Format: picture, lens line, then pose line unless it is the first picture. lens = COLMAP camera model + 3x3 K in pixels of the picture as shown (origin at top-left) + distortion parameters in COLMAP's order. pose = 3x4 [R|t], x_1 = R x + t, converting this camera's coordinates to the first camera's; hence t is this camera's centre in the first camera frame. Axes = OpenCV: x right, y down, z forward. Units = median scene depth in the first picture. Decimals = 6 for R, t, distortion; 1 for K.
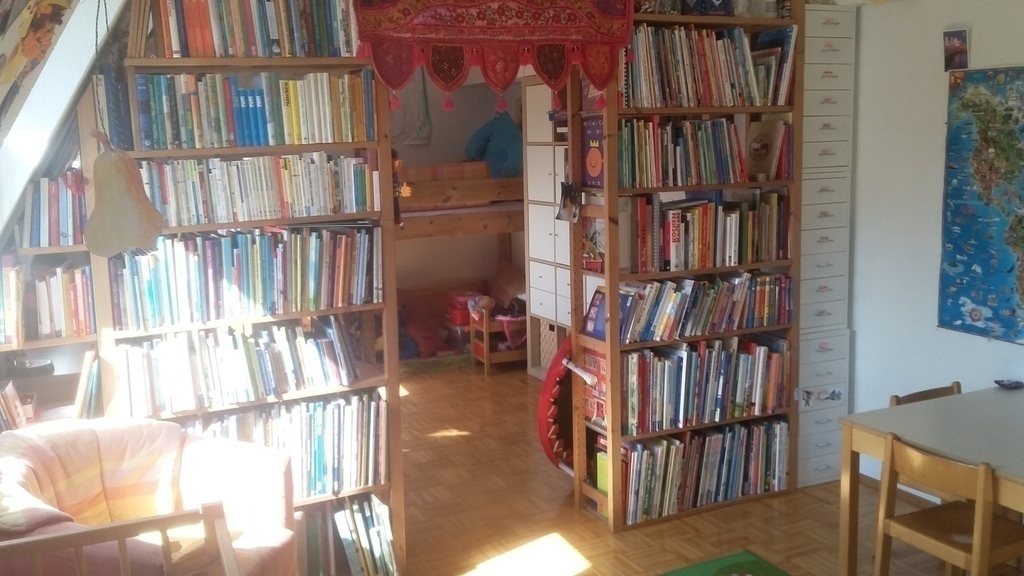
lens RADIAL K [[937.5, 0, 514.8], [0, 937.5, 282.3], [0, 0, 1]] dist [0.020532, 0.000000]
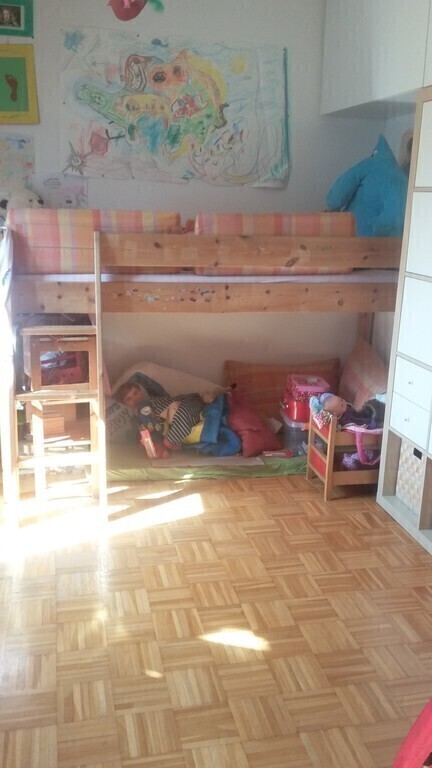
lens RADIAL K [[703.2, 0, 211.9], [0, 703.2, 383.3], [0, 0, 1]] dist [0.020532, 0.000000]
pose [[0.970397, 0.111452, -0.214262, -0.006767], [-0.087352, 0.989062, 0.118857, -0.090725], [0.225165, -0.096622, 0.969518, 0.734517]]
